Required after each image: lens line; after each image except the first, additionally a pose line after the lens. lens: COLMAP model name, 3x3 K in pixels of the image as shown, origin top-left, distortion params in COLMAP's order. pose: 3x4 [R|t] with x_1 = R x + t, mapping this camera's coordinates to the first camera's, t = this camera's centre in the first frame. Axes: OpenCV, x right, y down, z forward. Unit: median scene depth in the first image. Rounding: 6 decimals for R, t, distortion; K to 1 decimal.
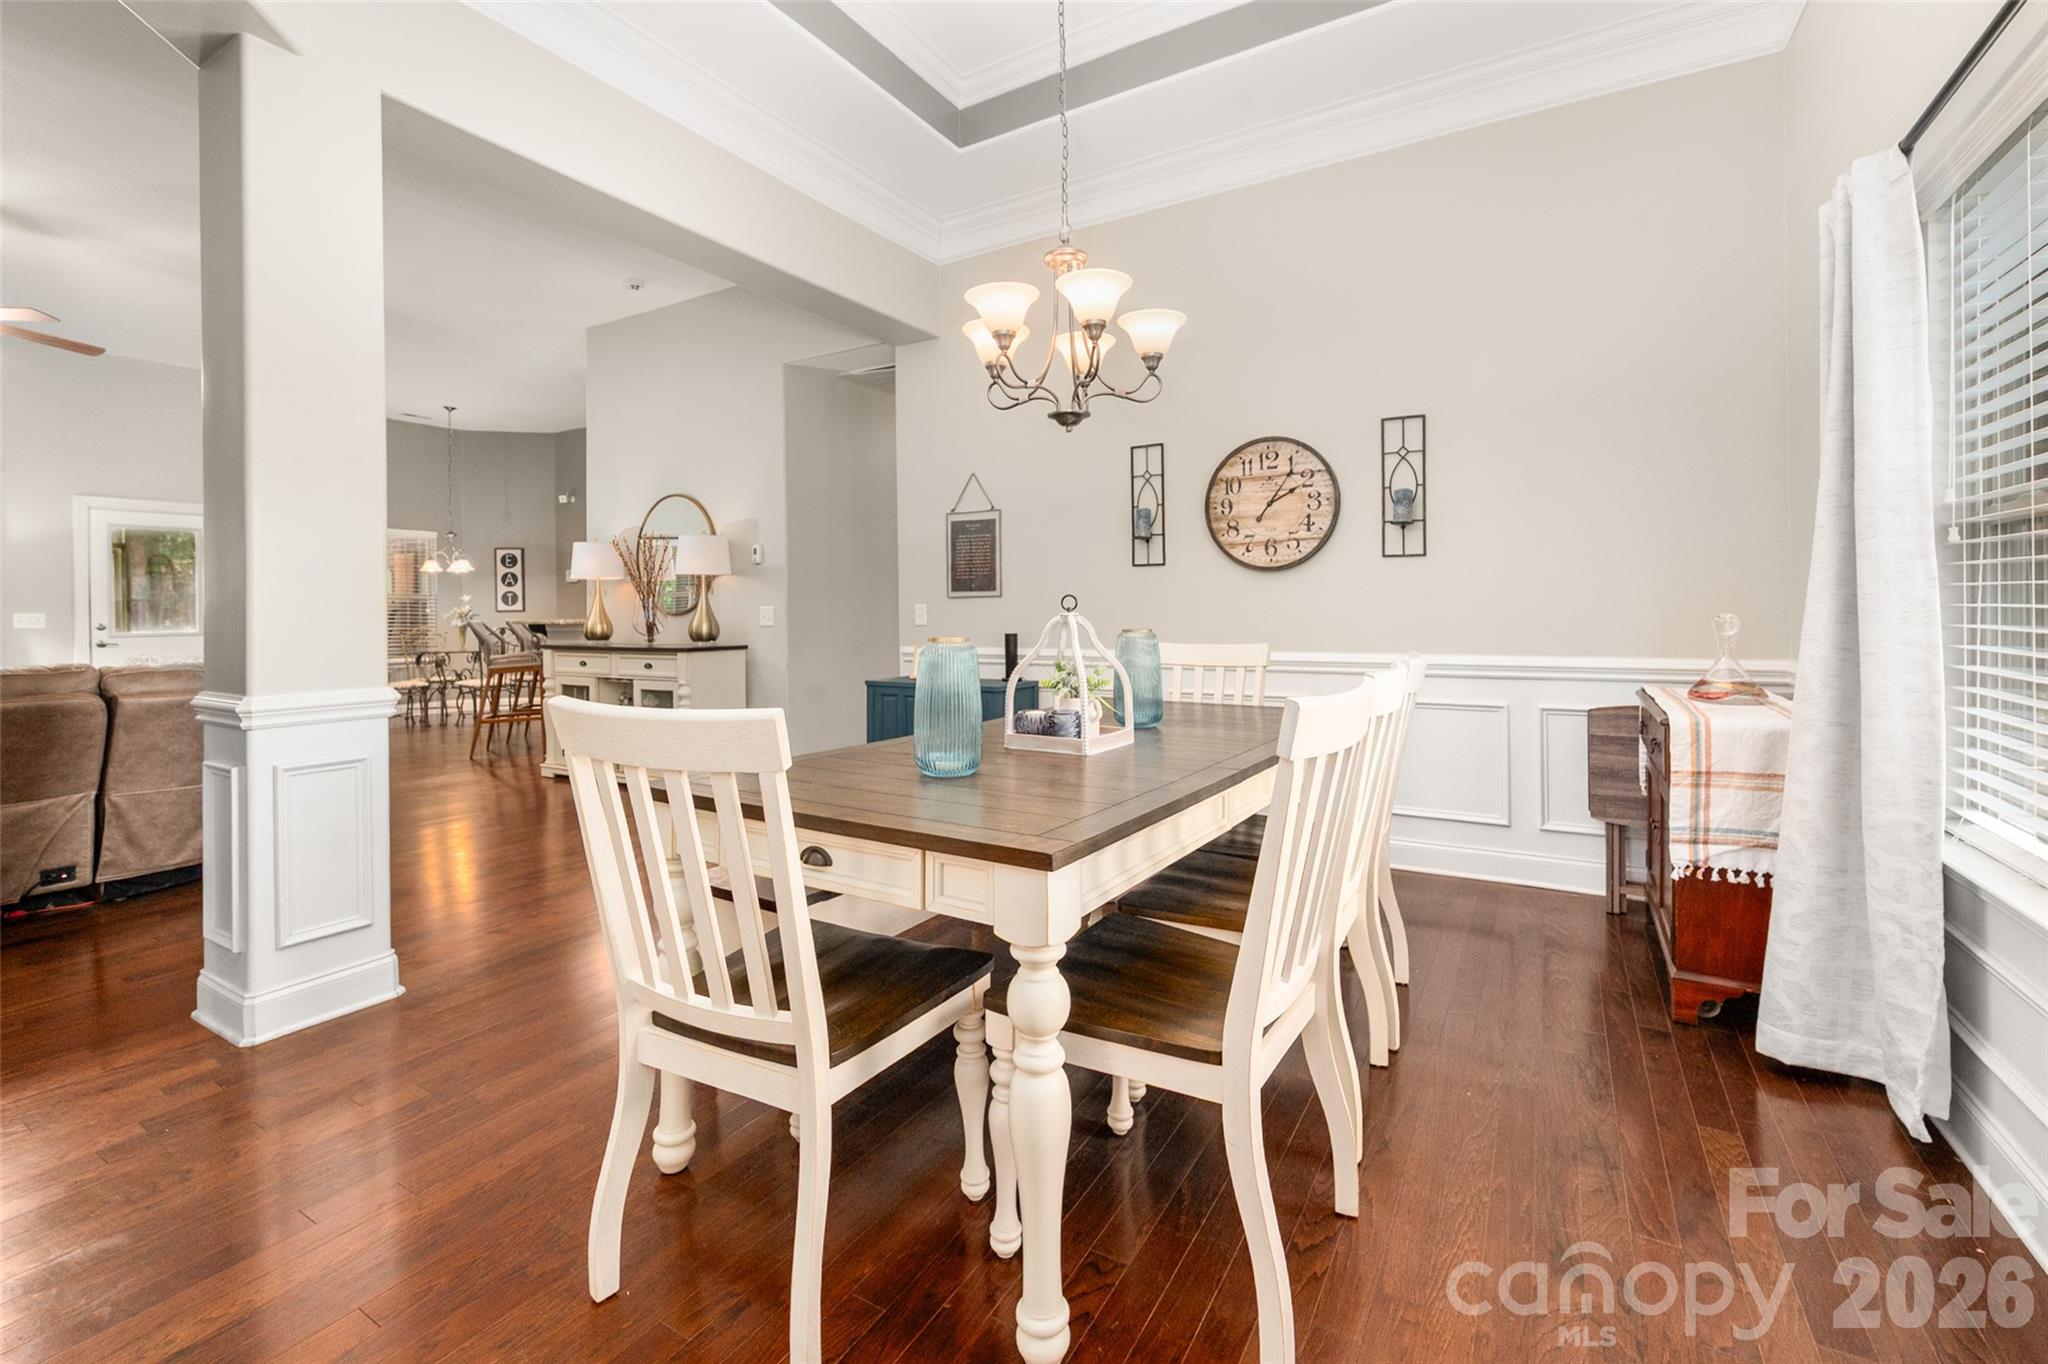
lens RADIAL K [[894.2, 0, 1018.9], [0, 894.2, 614.8], [0, 0, 1]] dist [-0.012503, 0.000262]
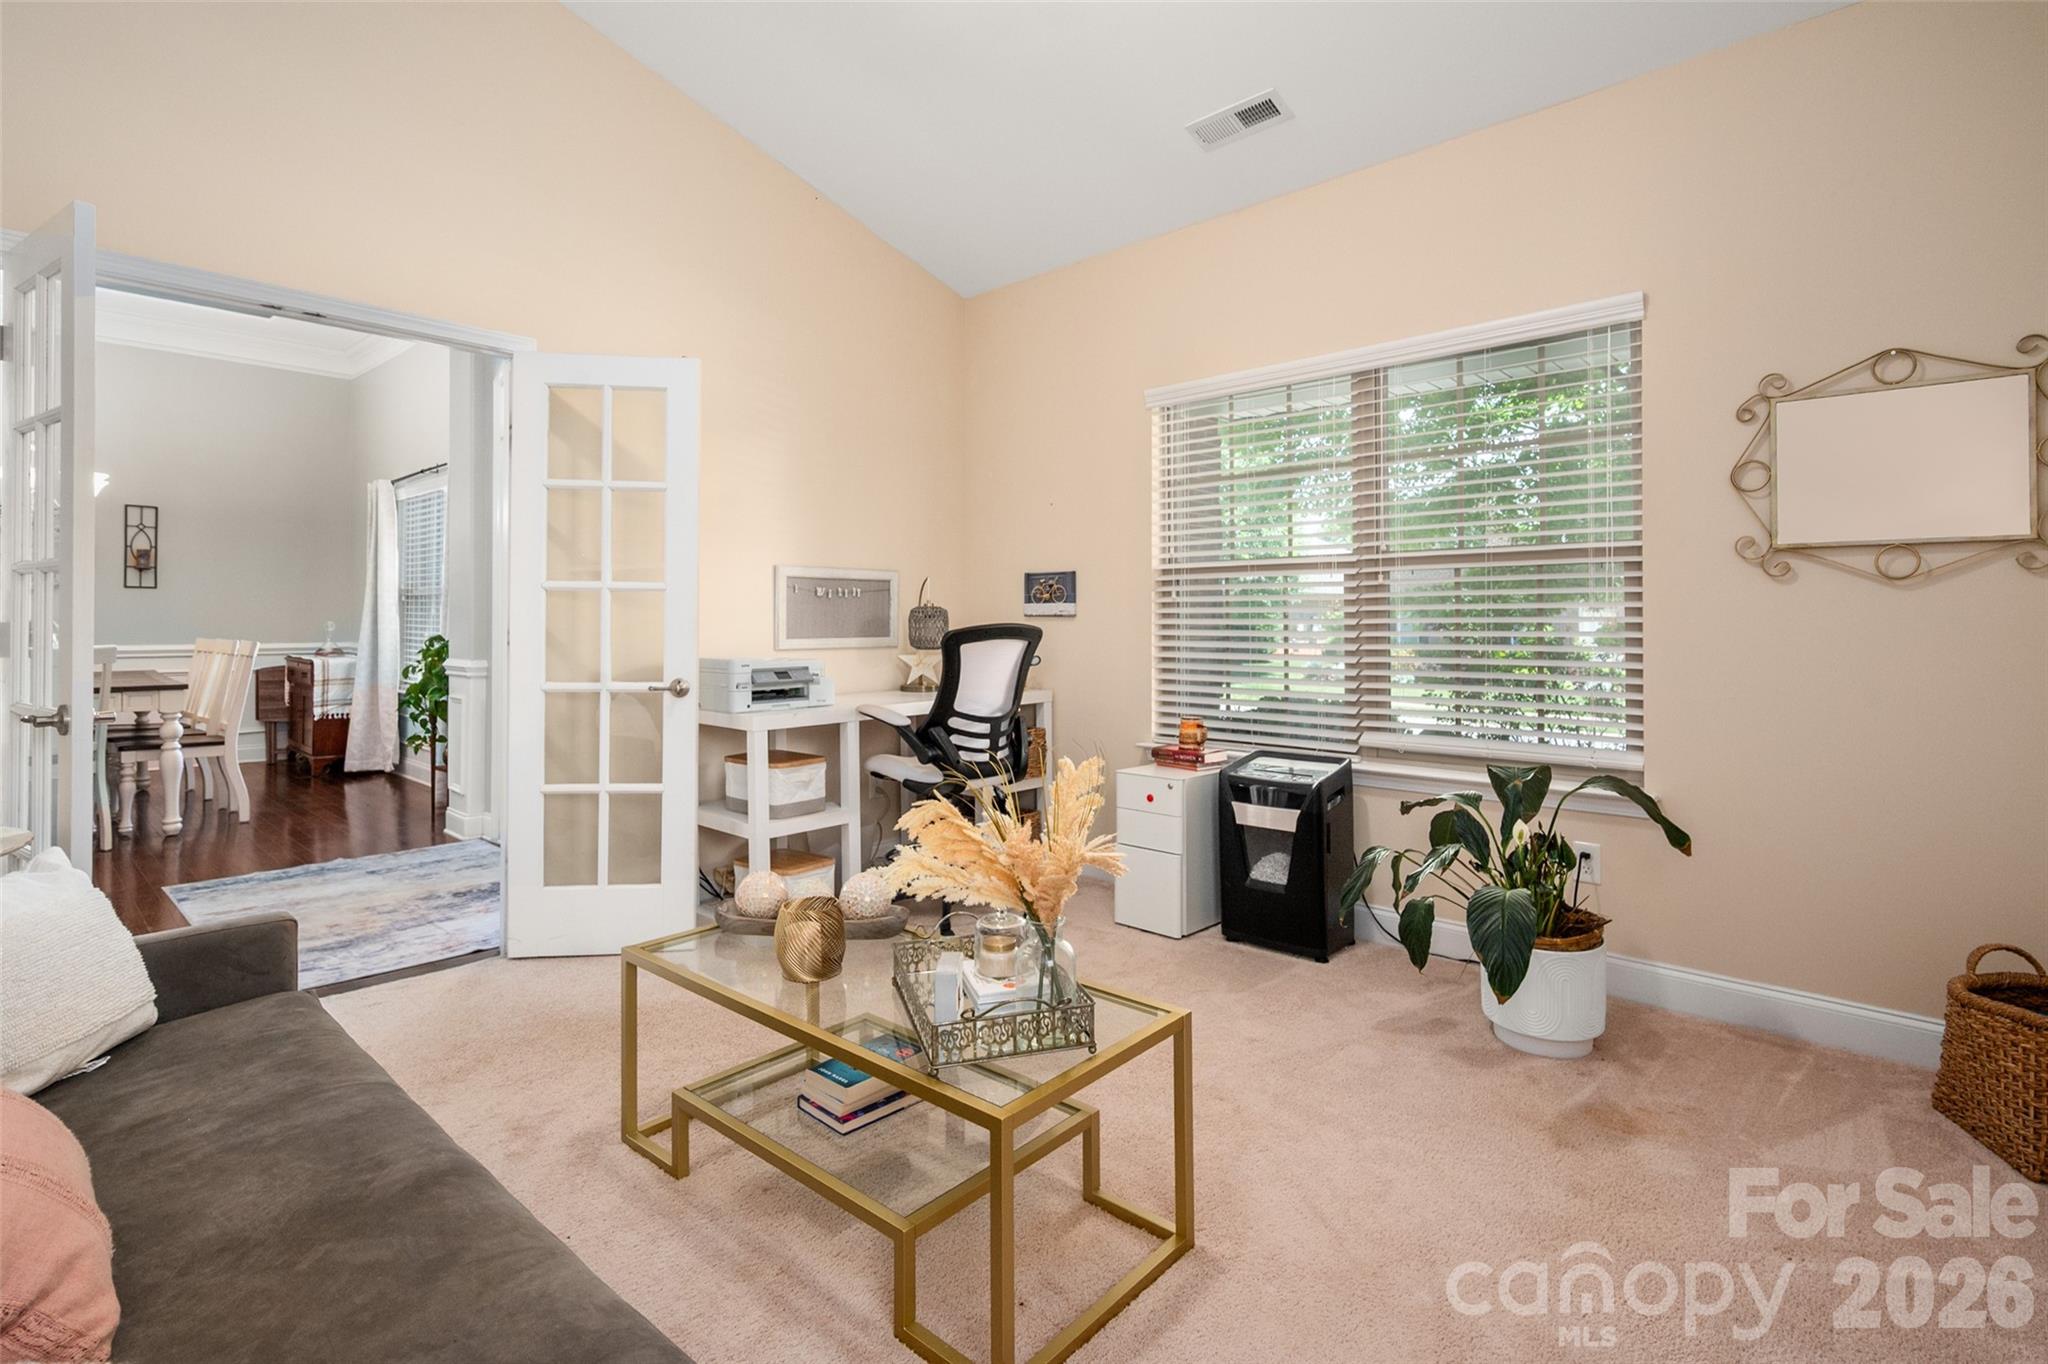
lens RADIAL K [[961.9, 0, 1037.9], [0, 961.9, 621.5], [0, 0, 1]] dist [-0.002970, 0.000859]
pose [[0.193743, 0.016325, 0.980916, -1.717447], [-0.007641, 0.999856, -0.015131, 0.023871], [-0.981023, -0.004564, 0.193840, -1.733856]]
